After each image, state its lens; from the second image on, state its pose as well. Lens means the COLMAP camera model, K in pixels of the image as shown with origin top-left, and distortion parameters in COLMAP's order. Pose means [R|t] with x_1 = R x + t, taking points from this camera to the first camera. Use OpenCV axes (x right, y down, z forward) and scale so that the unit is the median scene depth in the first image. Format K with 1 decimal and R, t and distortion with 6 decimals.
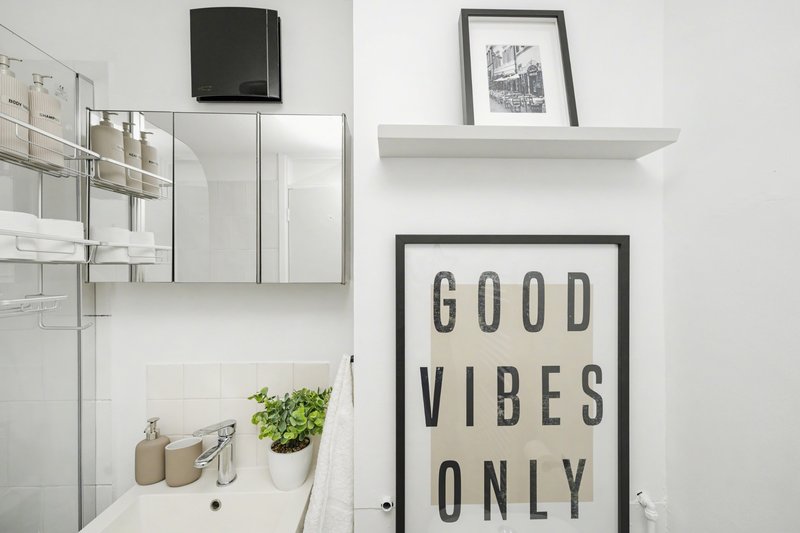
lens RADIAL K [[327.8, 0, 400.0], [0, 327.8, 266.5], [0, 0, 1]] dist [0.002832, -0.000173]
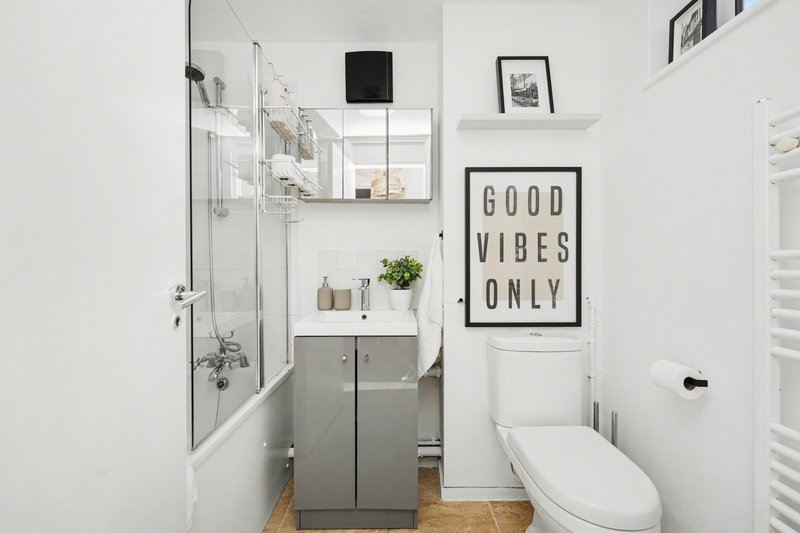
lens RADIAL K [[341.7, 0, 396.0], [0, 341.7, 265.9], [0, 0, 1]] dist [0.000175, -0.000088]
pose [[0.999562, -0.001539, -0.029555, -0.376866], [0.001702, 0.999984, 0.005484, 0.495932], [0.029546, -0.005532, 0.999548, -1.127760]]
